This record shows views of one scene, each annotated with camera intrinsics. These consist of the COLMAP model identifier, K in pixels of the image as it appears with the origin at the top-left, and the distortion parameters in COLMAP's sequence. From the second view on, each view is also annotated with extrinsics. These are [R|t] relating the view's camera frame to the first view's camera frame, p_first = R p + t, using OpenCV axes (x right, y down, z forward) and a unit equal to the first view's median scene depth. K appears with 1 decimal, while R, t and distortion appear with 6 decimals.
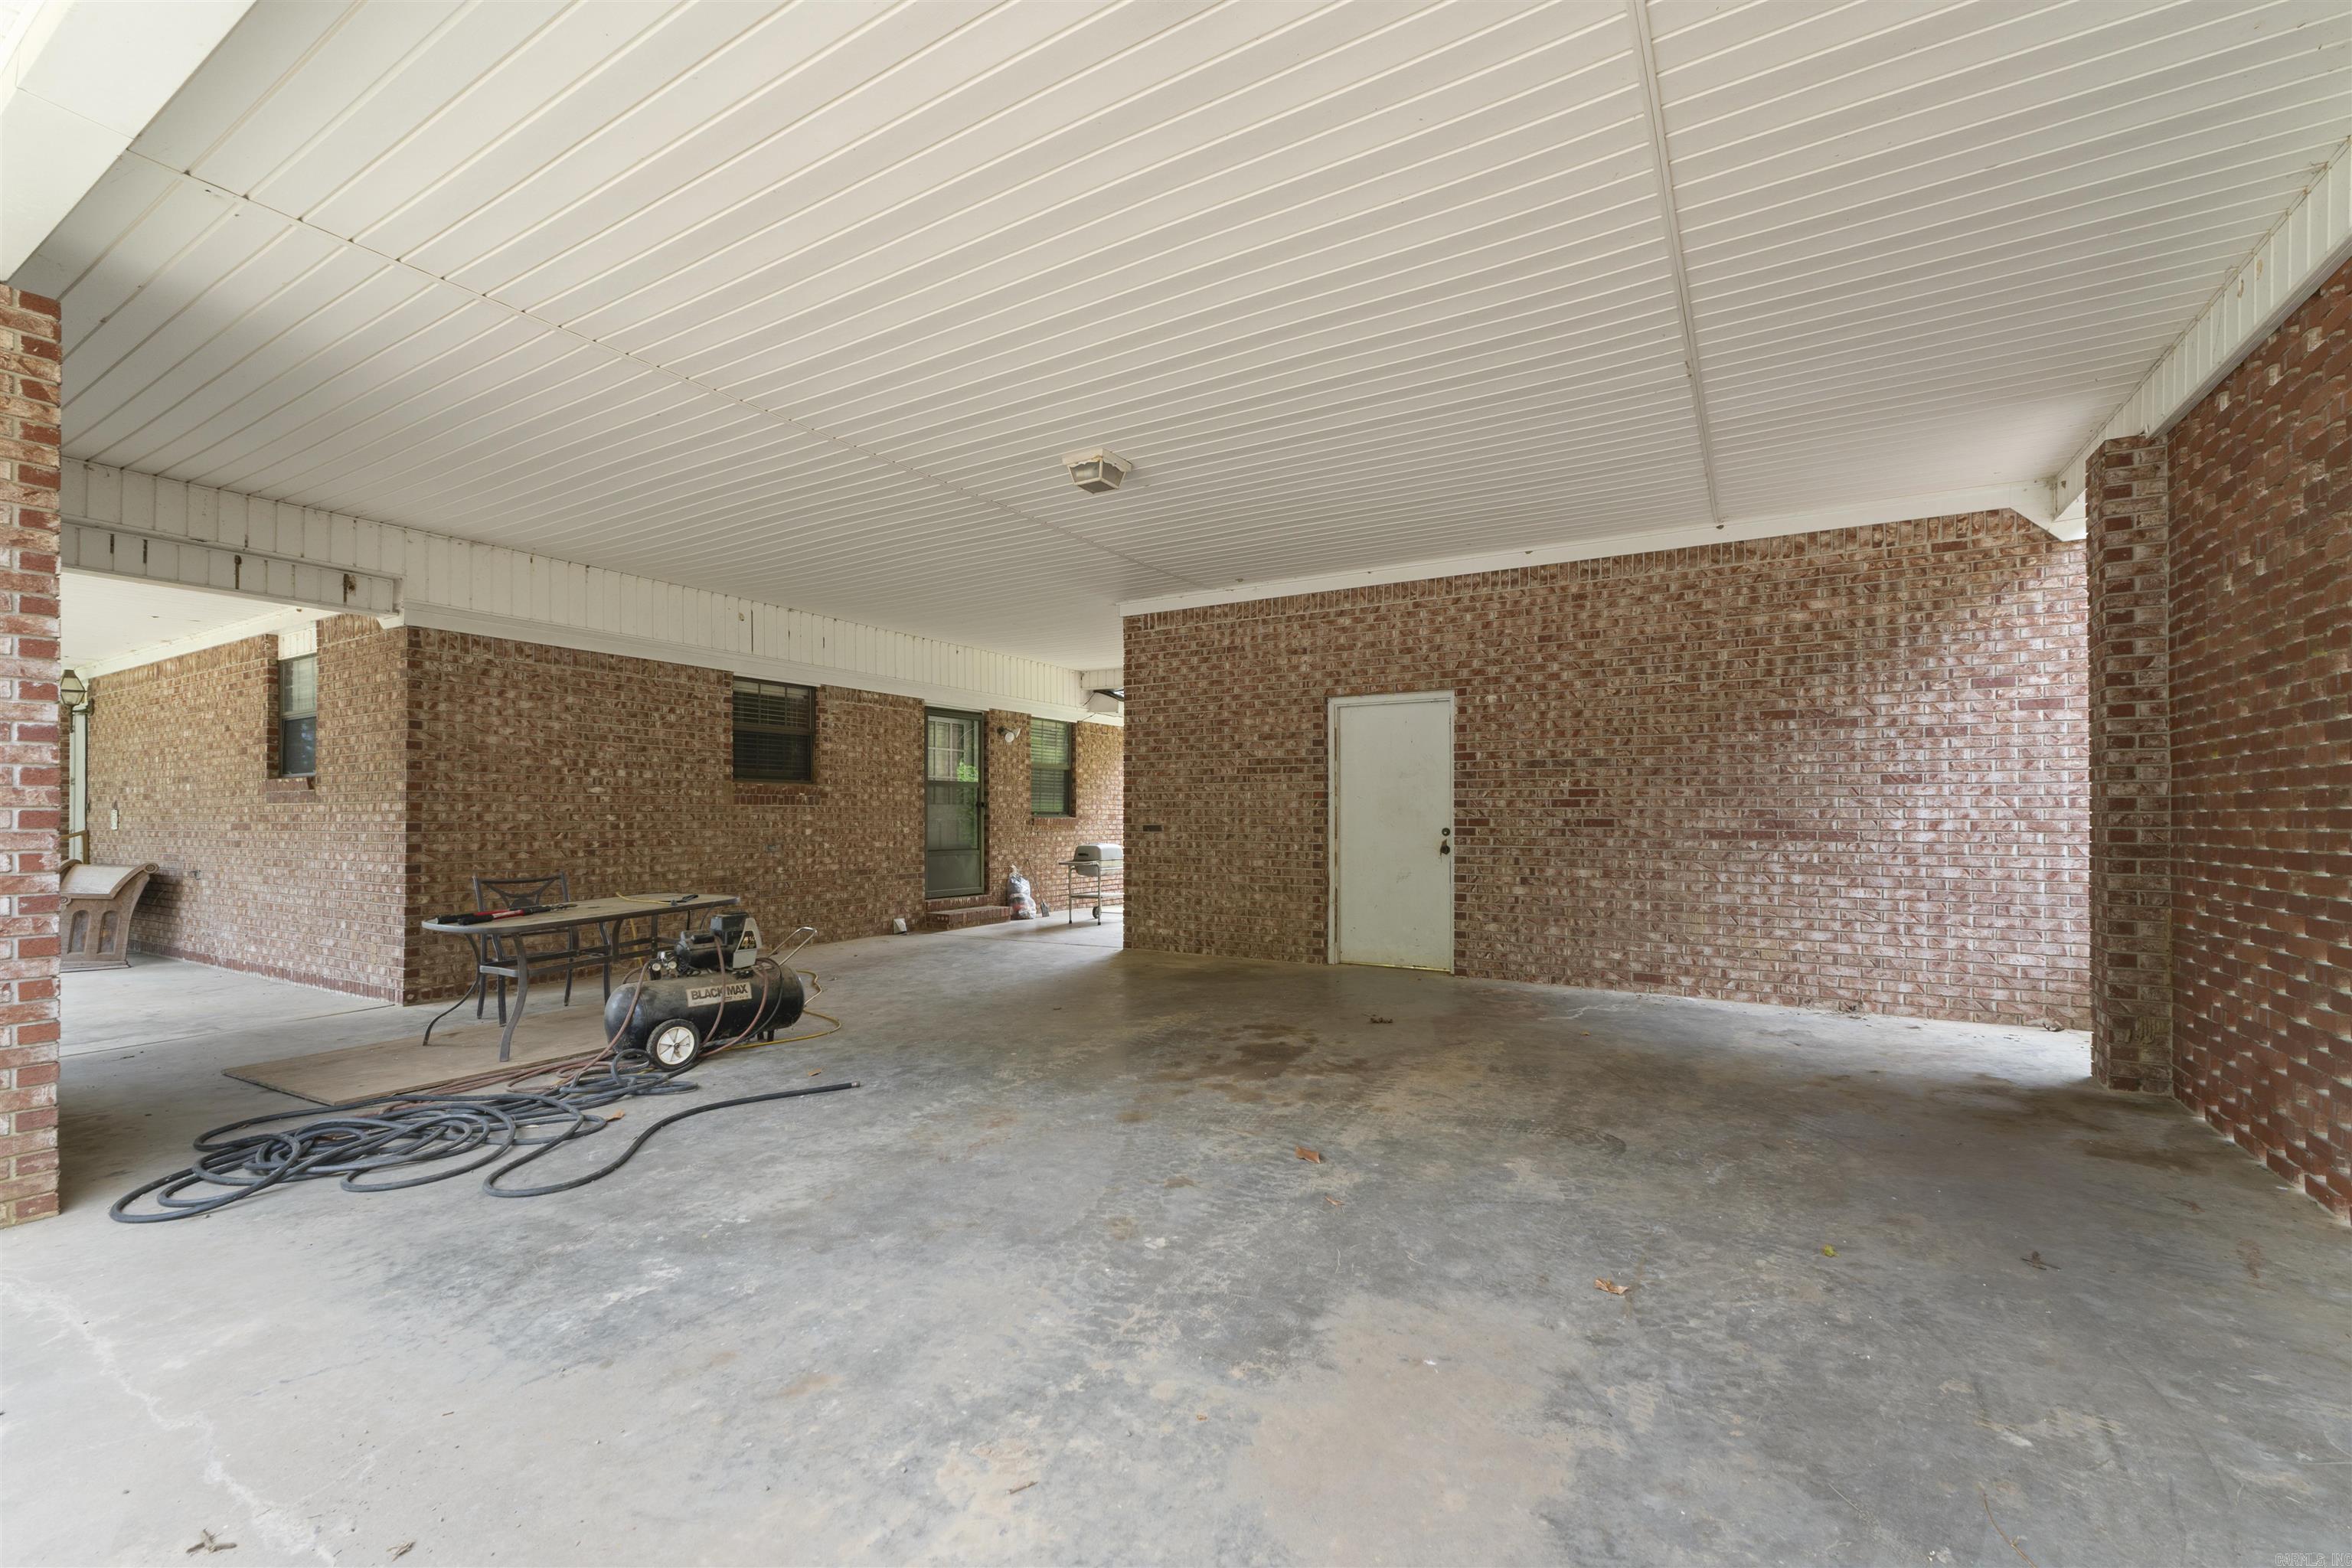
lens RADIAL K [[992.5, 0, 1171.9], [0, 992.5, 796.0], [0, 0, 1]] dist [0.005332, 0.001472]
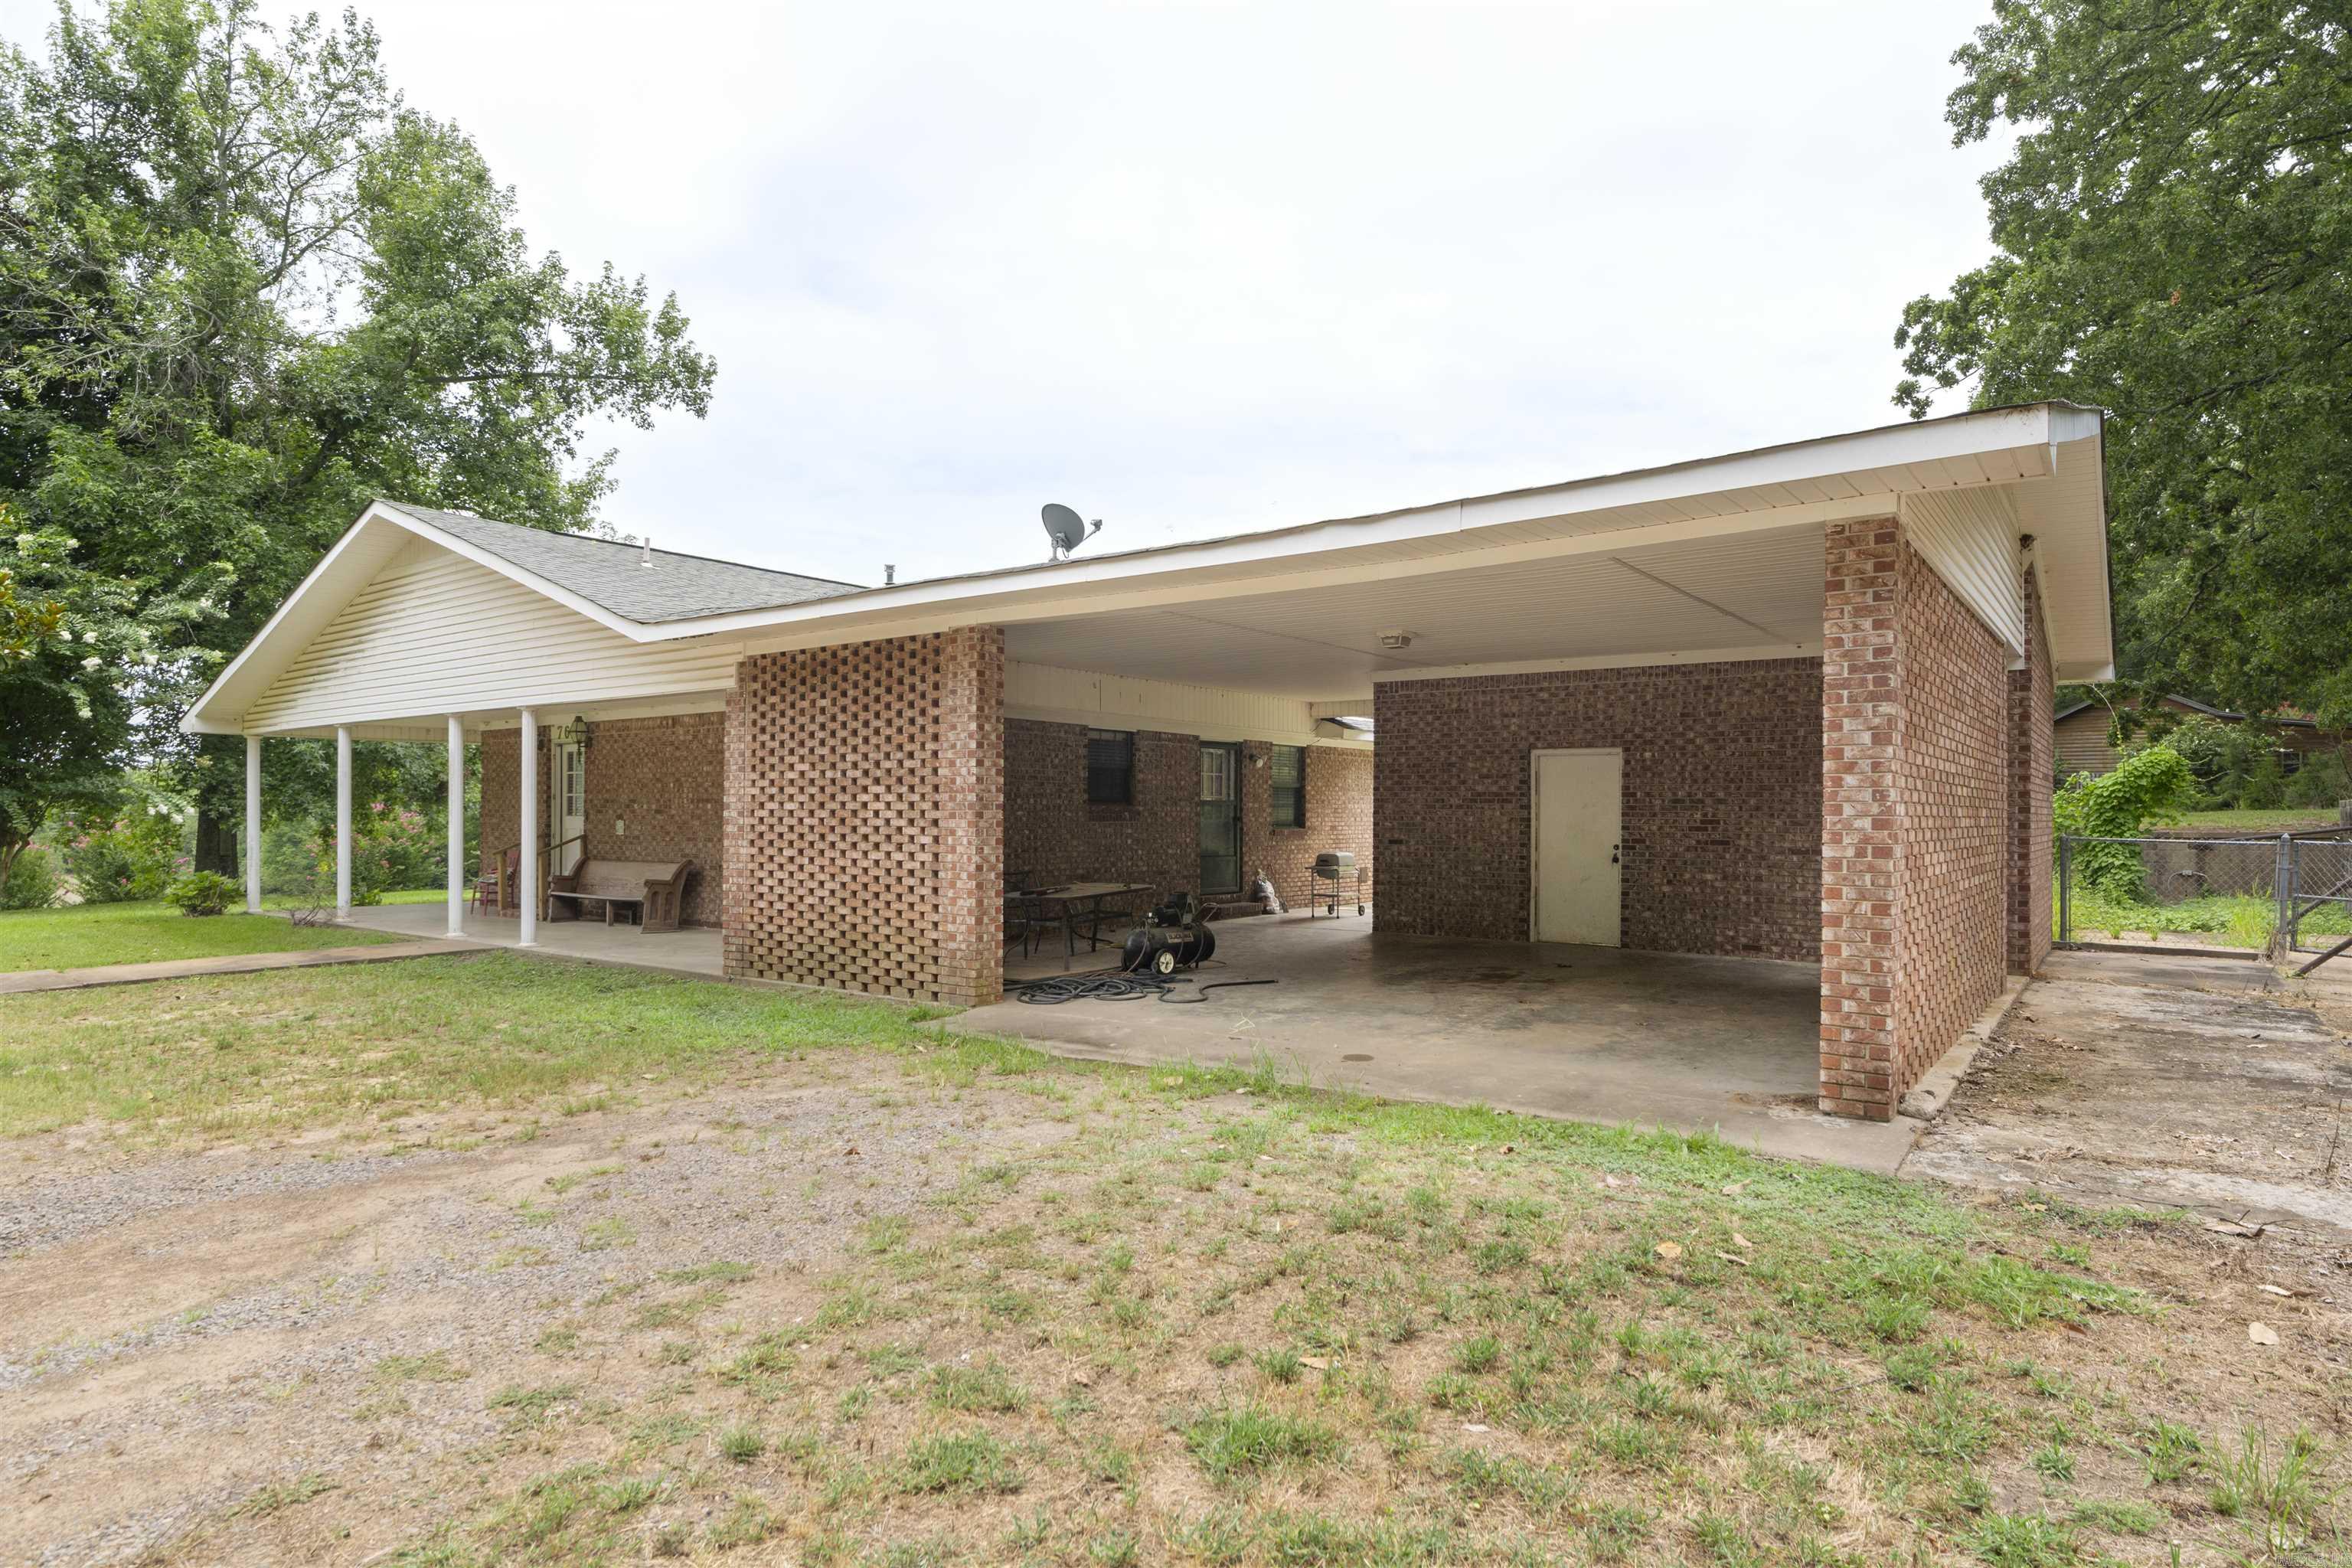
lens RADIAL K [[1287.5, 0, 1179.5], [0, 1287.5, 789.7], [0, 0, 1]] dist [0.000042, 0.000210]
pose [[0.994430, 0.004649, -0.105300, -0.138940], [-0.004413, 0.999987, 0.002473, -0.044484], [0.105310, -0.001994, 0.994437, -0.826752]]
